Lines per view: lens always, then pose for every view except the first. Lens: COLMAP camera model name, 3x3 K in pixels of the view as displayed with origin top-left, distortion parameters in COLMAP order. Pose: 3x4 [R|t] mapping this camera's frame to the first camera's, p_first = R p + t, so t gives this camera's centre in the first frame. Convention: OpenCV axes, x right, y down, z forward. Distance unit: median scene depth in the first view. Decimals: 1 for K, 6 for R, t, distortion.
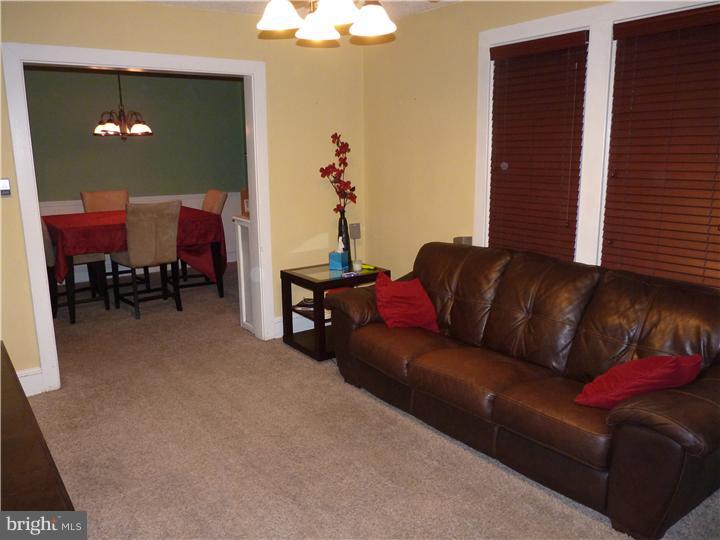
lens RADIAL K [[578.6, 0, 360.7], [0, 578.6, 270.1], [0, 0, 1]] dist [-0.023147, 0.016874]
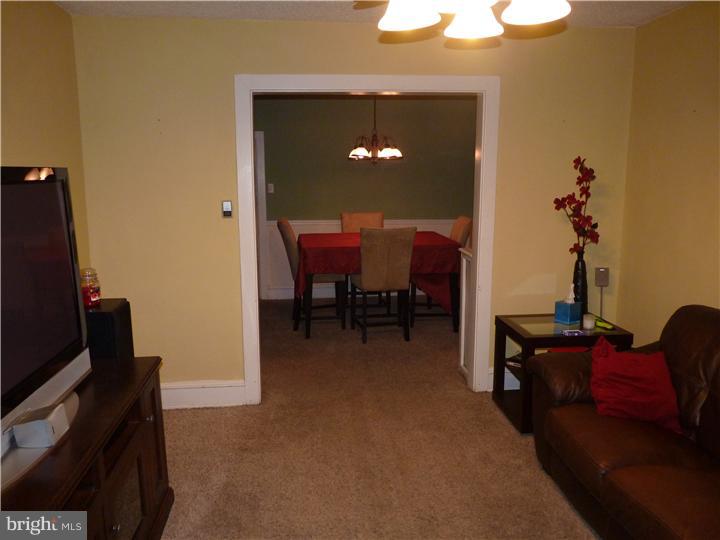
lens RADIAL K [[578.6, 0, 360.2], [0, 578.6, 270.4], [0, 0, 1]] dist [-0.023147, 0.016874]
pose [[0.862781, 0.090217, -0.497464, 0.108013], [-0.108429, 0.994074, -0.007776, -0.036957], [0.493814, 0.060649, 0.867450, 0.149215]]
